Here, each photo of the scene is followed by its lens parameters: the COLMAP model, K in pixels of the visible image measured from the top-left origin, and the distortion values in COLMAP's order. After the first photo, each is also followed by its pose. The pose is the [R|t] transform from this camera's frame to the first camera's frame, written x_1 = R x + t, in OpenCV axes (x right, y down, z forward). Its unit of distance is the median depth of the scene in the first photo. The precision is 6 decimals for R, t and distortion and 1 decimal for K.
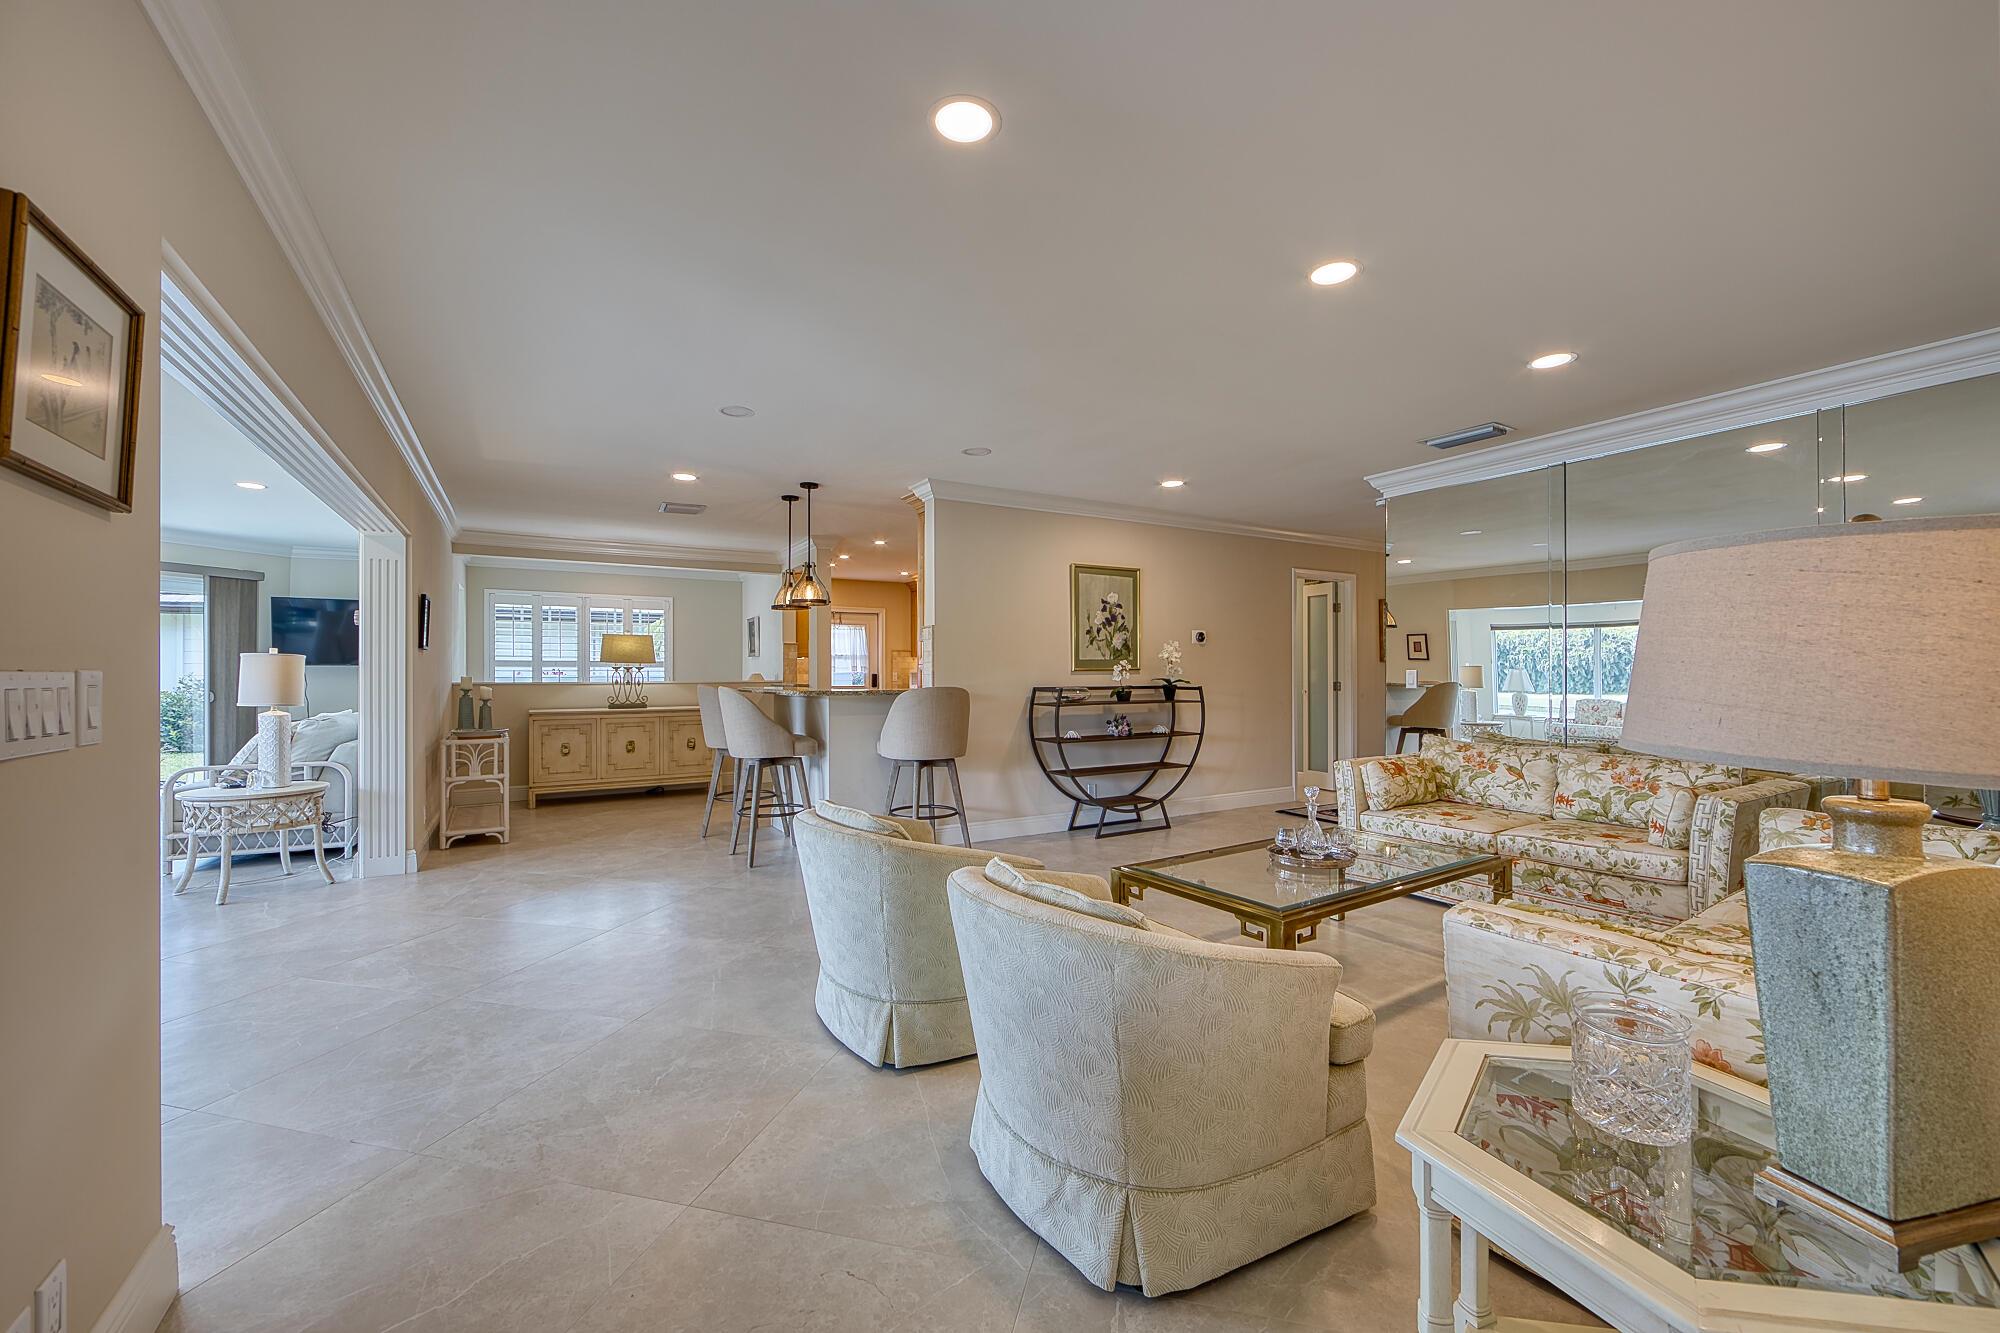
lens RADIAL K [[791.2, 0, 1004.6], [0, 791.2, 669.9], [0, 0, 1]] dist [-0.001890, 0.000202]
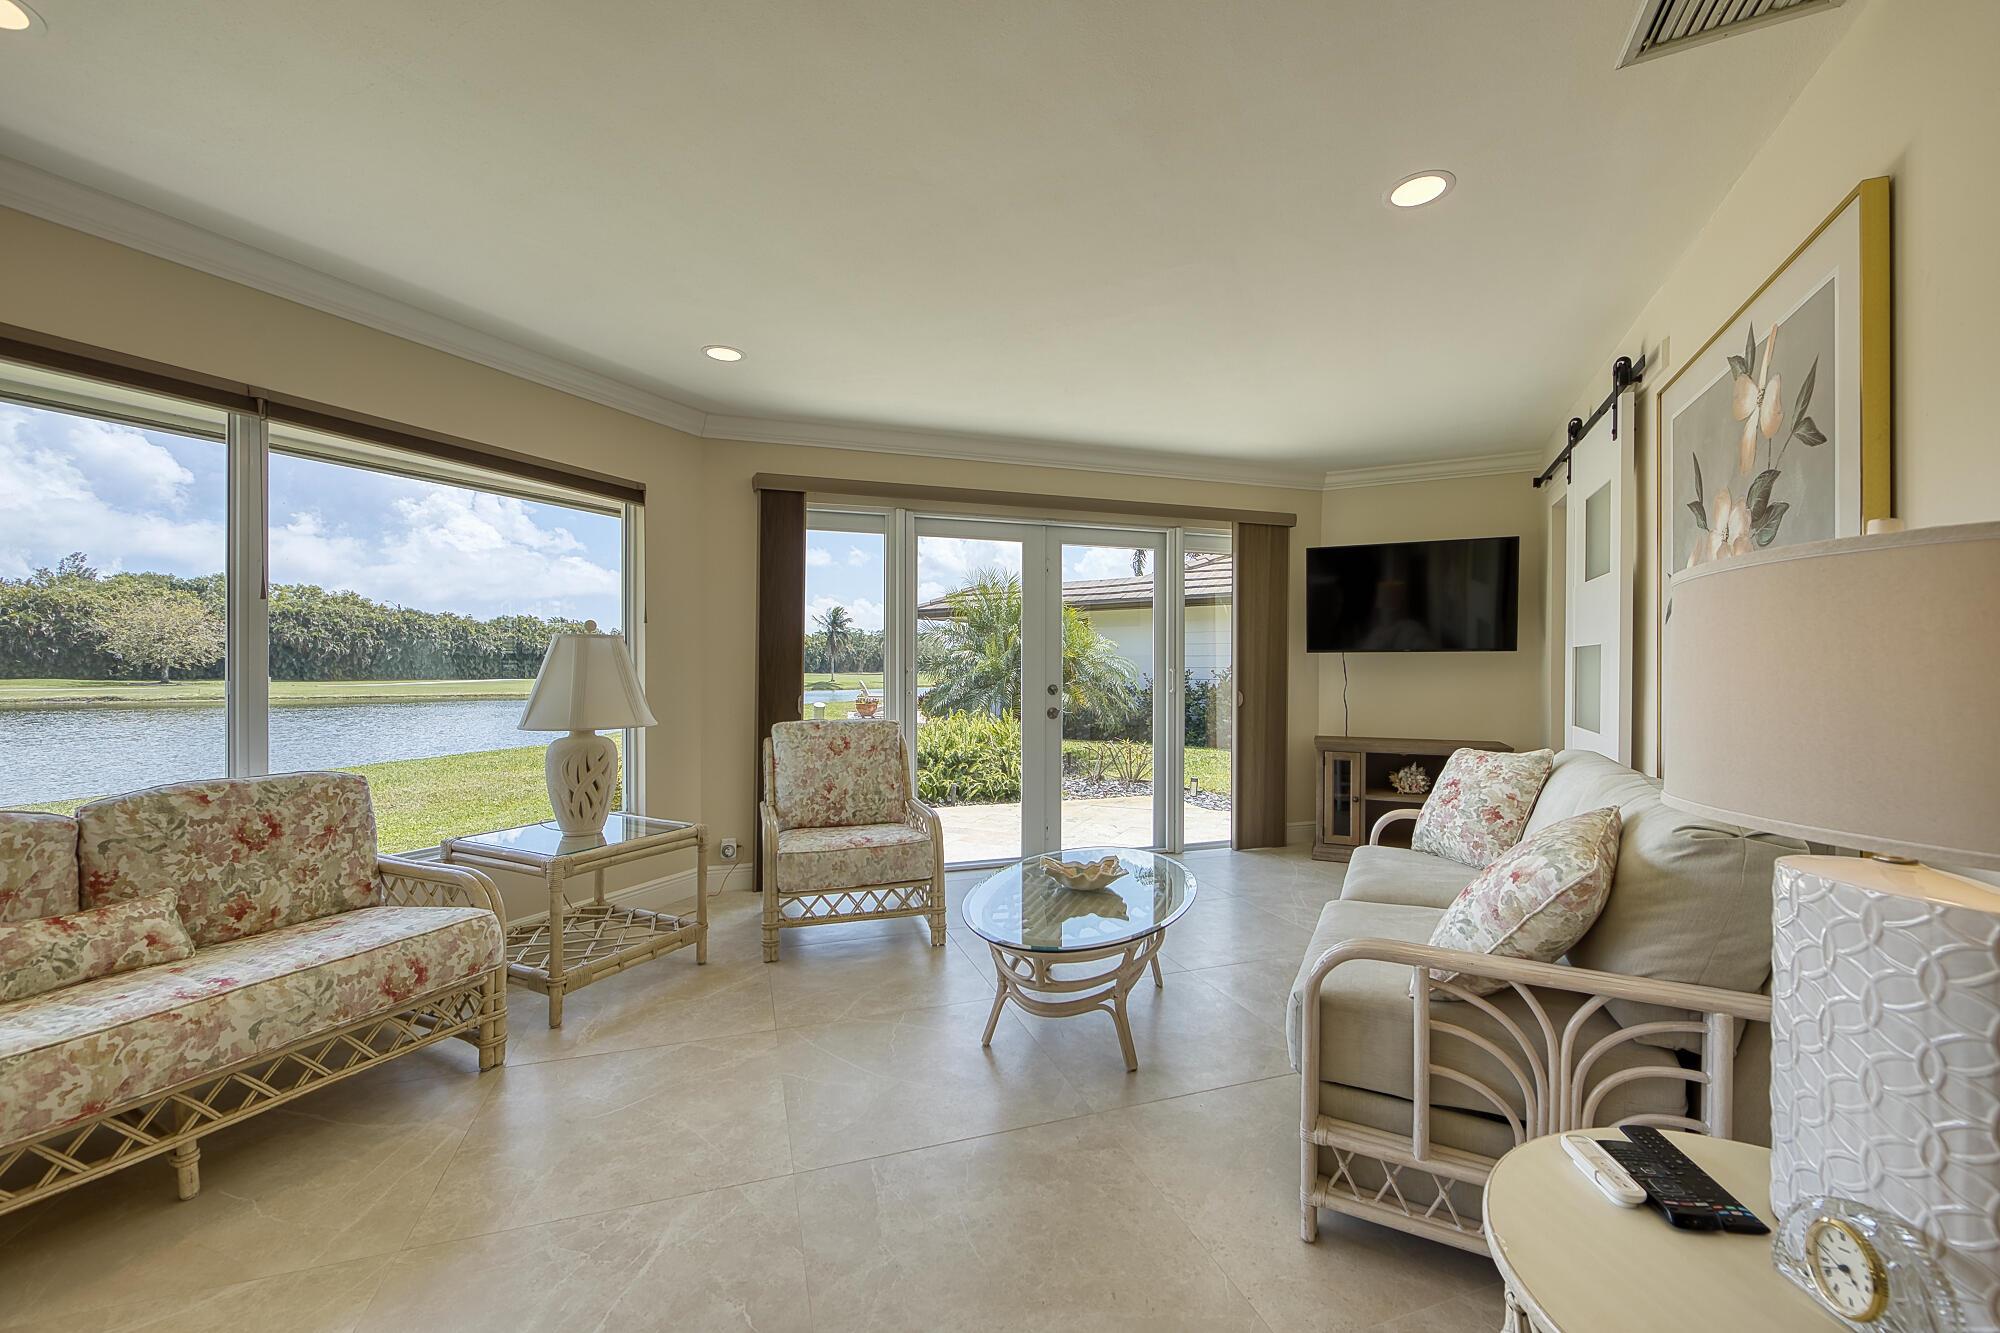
lens RADIAL K [[785.7, 0, 1001.2], [0, 785.7, 671.4], [0, 0, 1]] dist [-0.002343, -0.000072]
pose [[0.548165, 0.008871, -0.836323, -0.664068], [0.000212, 0.999942, 0.010746, 0.003522], [0.836370, -0.006068, 0.548132, 0.547815]]
